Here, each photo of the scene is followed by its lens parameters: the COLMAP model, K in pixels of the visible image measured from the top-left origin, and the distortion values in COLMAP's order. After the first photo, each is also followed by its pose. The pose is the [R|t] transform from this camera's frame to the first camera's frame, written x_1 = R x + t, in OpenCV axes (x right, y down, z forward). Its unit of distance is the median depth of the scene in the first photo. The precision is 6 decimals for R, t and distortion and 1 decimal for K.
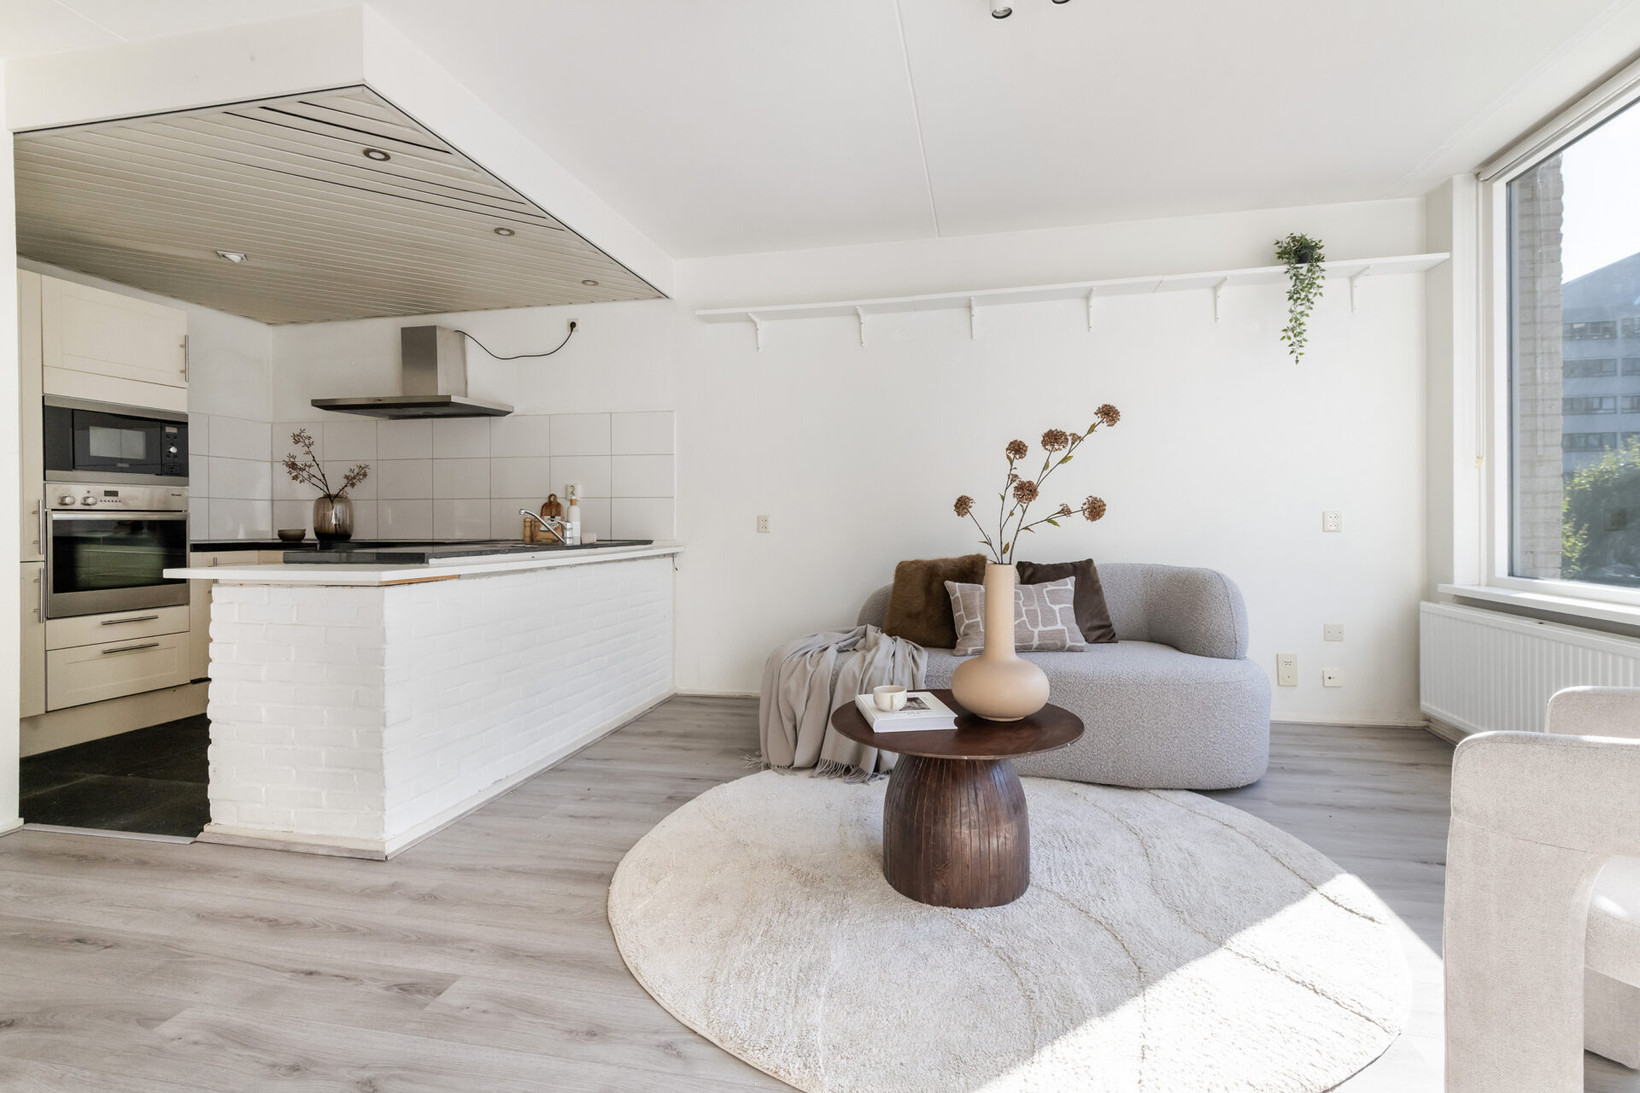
lens RADIAL K [[736.3, 0, 830.9], [0, 736.3, 528.3], [0, 0, 1]] dist [0.035686, -0.018321]
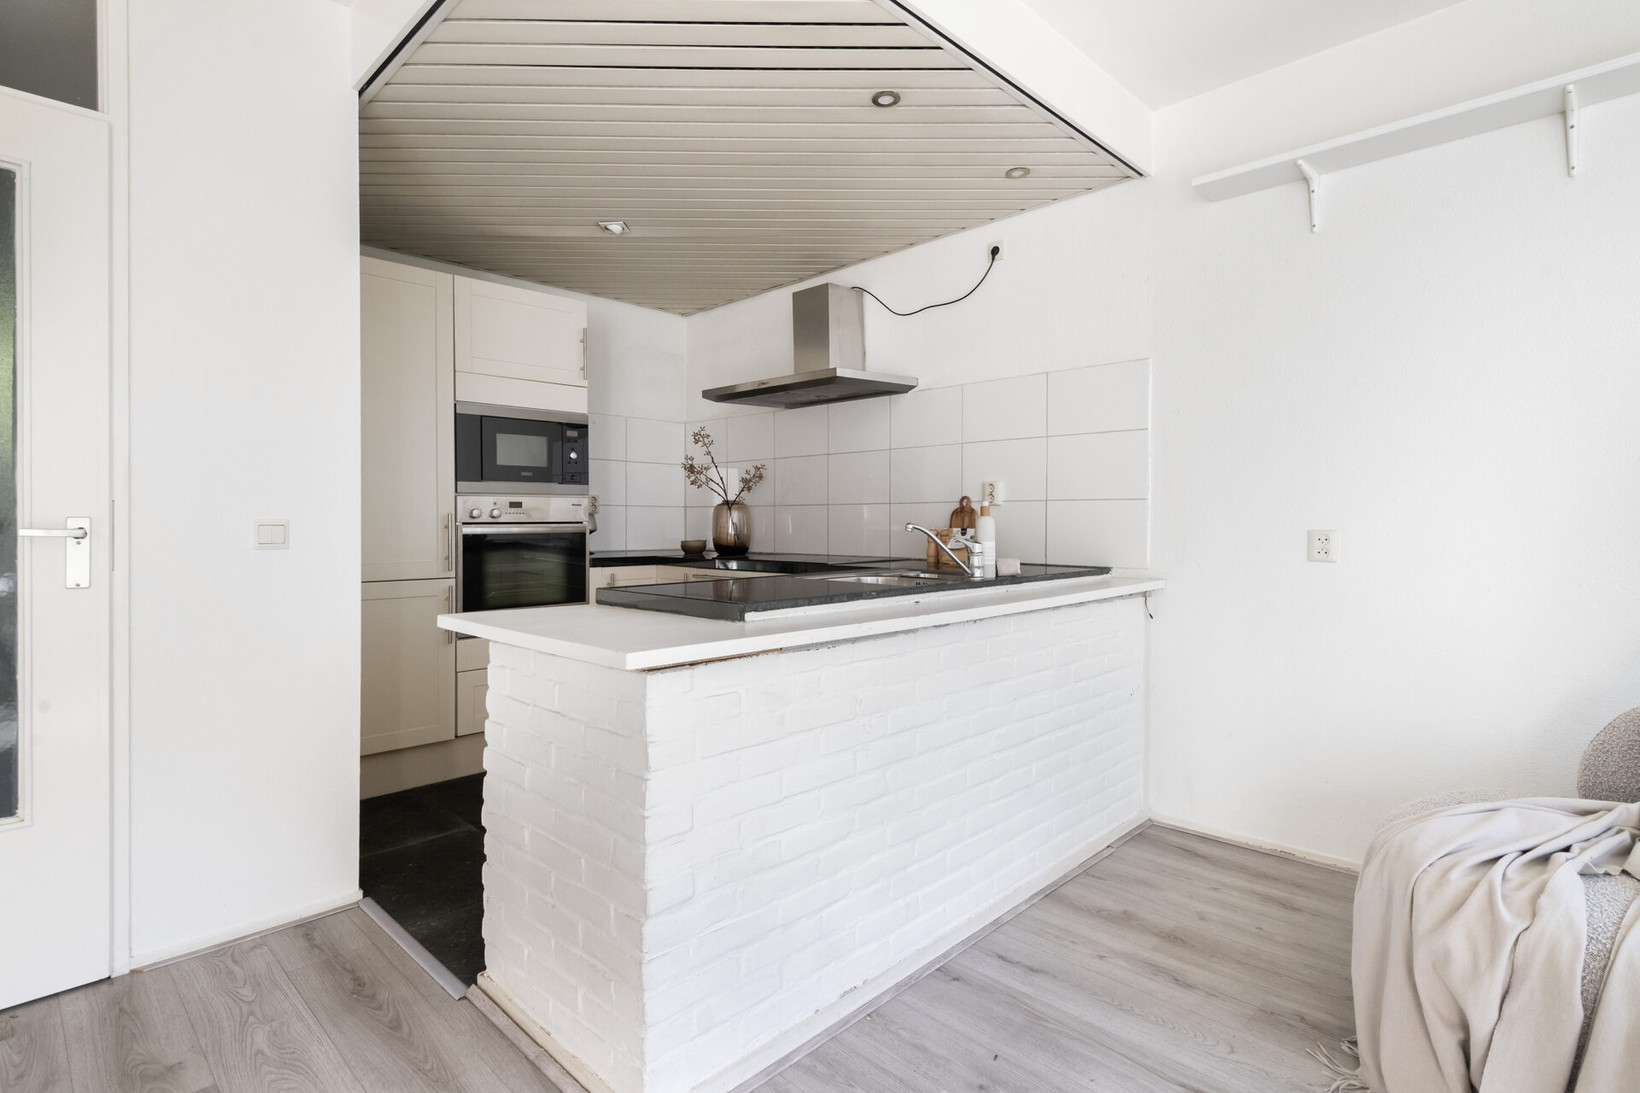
lens RADIAL K [[802.8, 0, 833.7], [0, 802.8, 522.8], [0, 0, 1]] dist [0.036077, -0.029781]
pose [[0.847126, 0.003519, -0.531381, -0.088885], [-0.004928, 0.999987, -0.001235, -0.023161], [0.531369, 0.003664, 0.847132, 0.336779]]
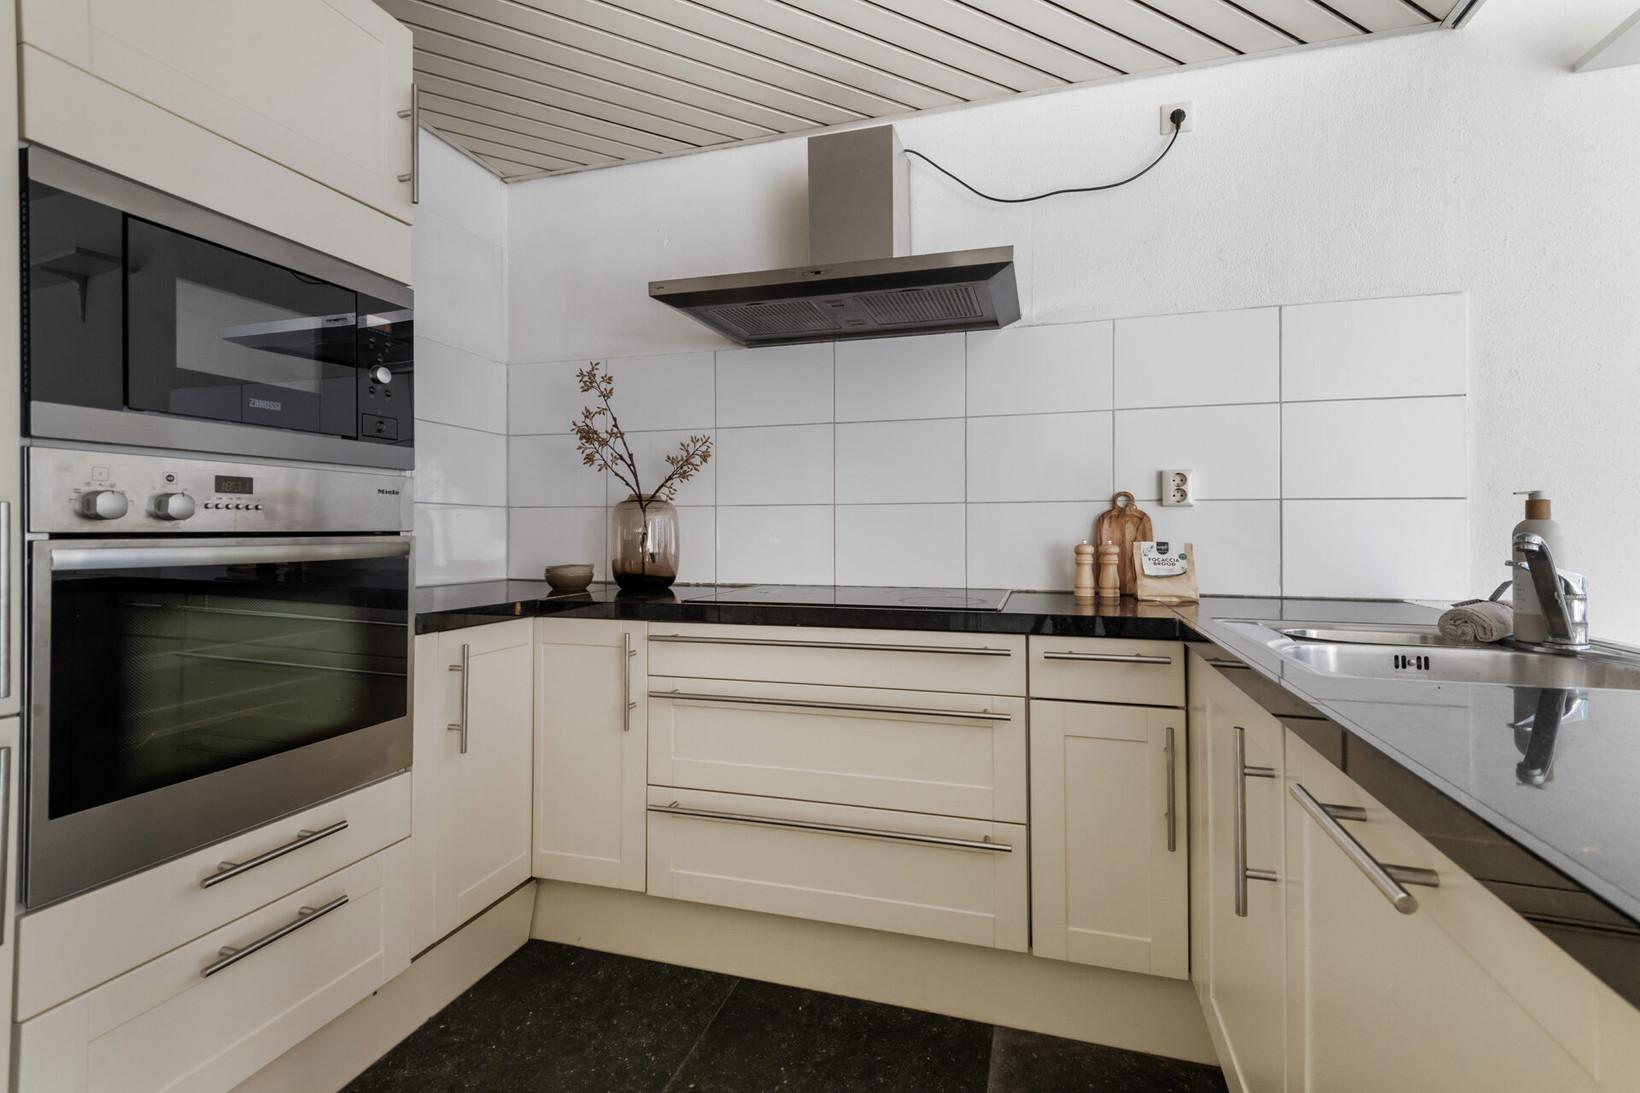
lens RADIAL K [[736.3, 0, 830.9], [0, 736.3, 528.3], [0, 0, 1]] dist [0.035686, -0.018321]
pose [[0.996458, 0.002235, -0.084060, -0.614112], [-0.003249, 0.999924, -0.011922, -0.021816], [0.084027, 0.012152, 0.996389, 0.635041]]
